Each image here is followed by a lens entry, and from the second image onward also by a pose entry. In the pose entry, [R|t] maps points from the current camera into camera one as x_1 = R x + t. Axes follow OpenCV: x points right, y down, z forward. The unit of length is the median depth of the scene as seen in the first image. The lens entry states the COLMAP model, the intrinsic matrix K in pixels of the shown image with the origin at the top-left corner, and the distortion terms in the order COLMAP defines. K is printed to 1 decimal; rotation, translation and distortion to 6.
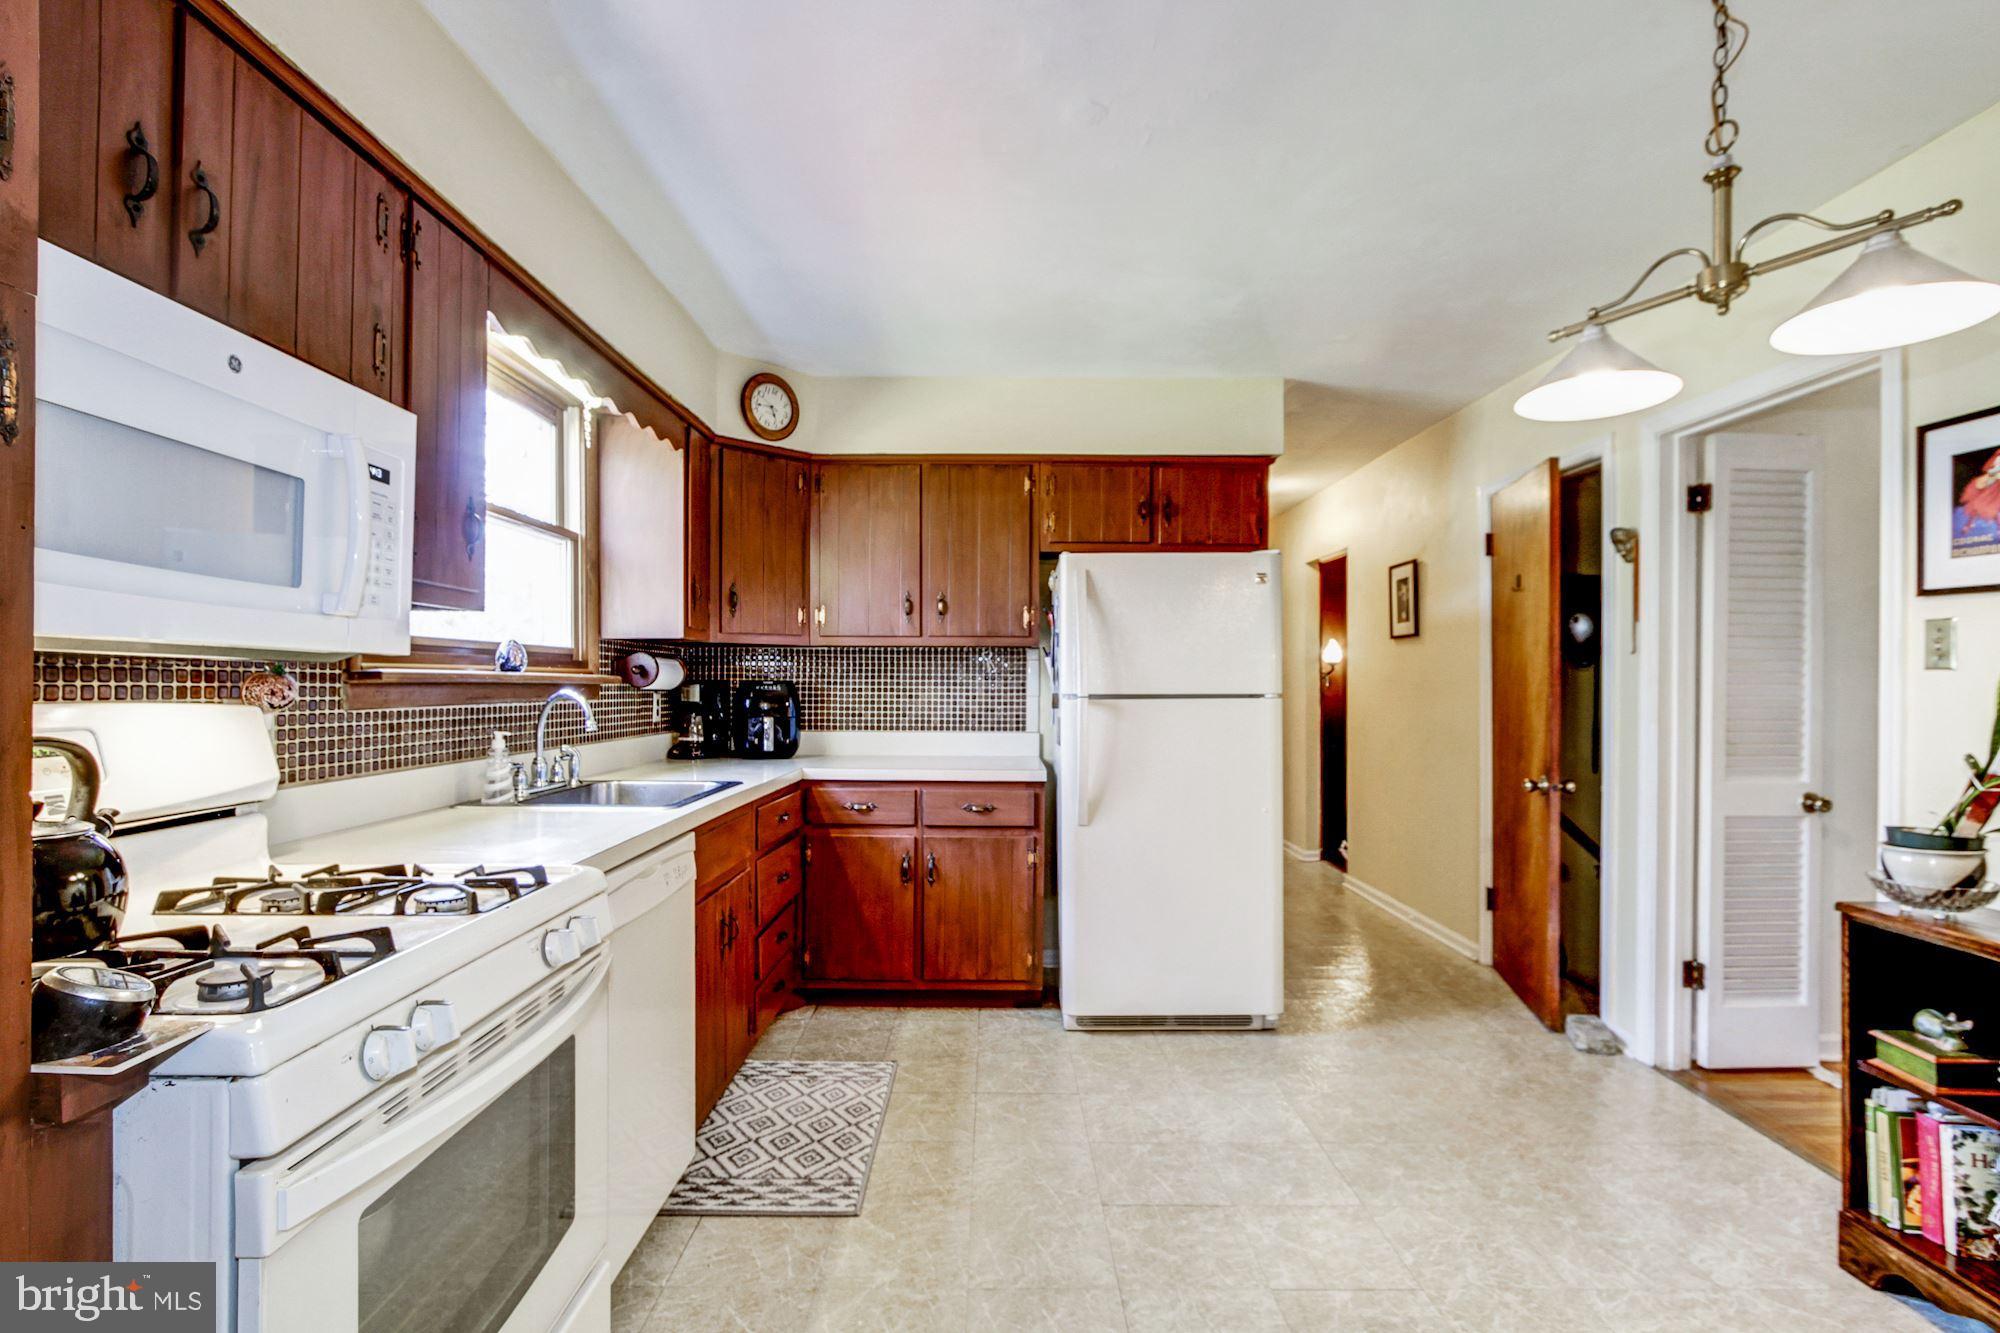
lens RADIAL K [[922.8, 0, 1005.7], [0, 922.8, 674.7], [0, 0, 1]] dist [0.003554, -0.001189]
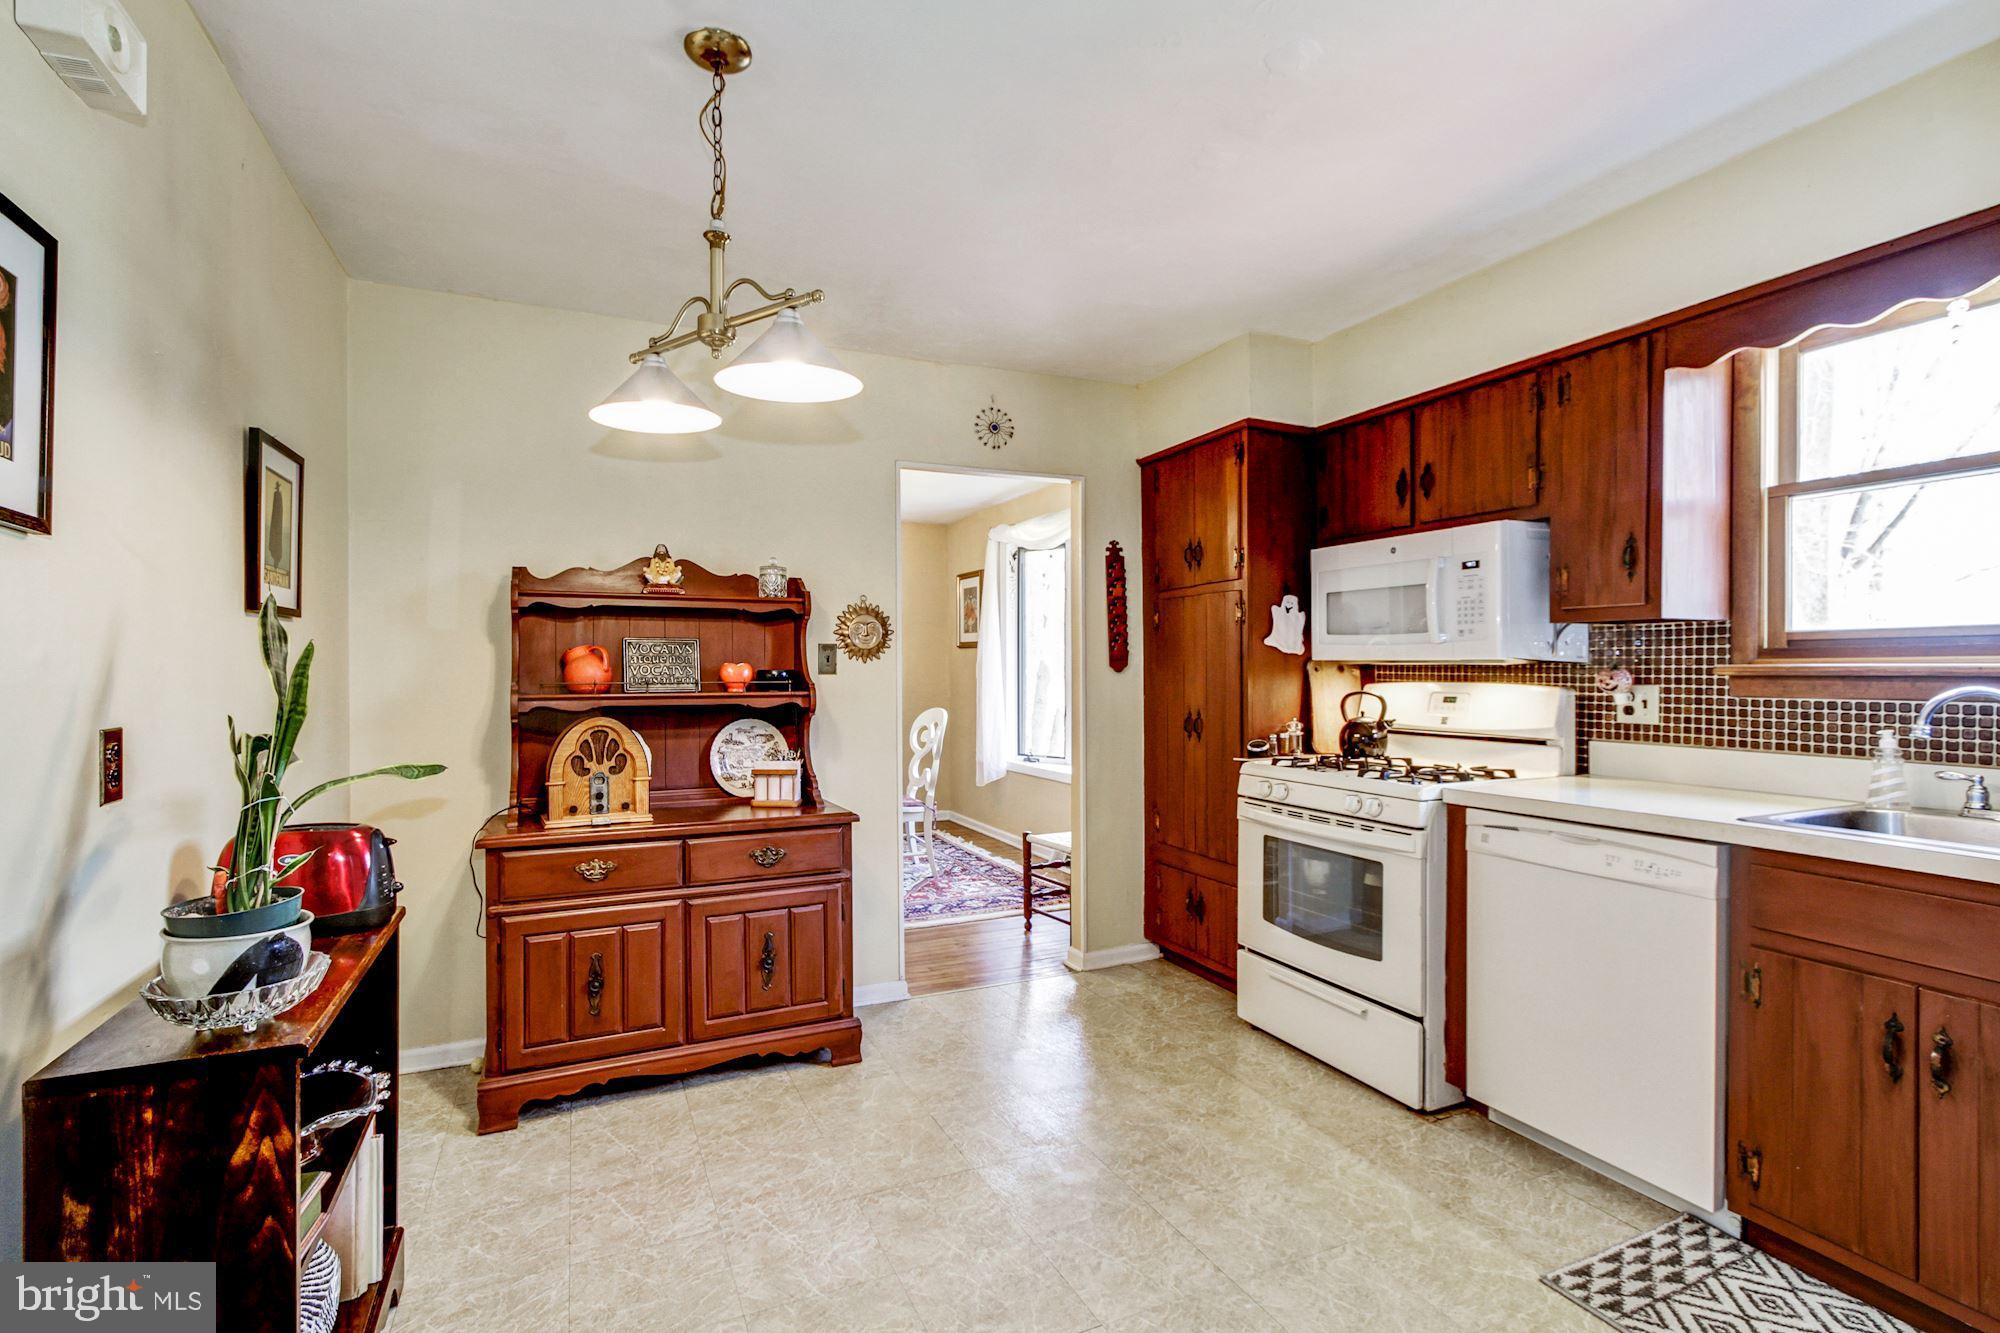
lens RADIAL K [[922.8, 0, 1001.7], [0, 922.8, 667.4], [0, 0, 1]] dist [0.003554, -0.001189]
pose [[-0.910381, -0.000620, -0.413771, 0.683704], [0.003147, 0.999960, -0.008423, 0.004762], [0.413759, -0.008970, -0.910342, 1.616880]]
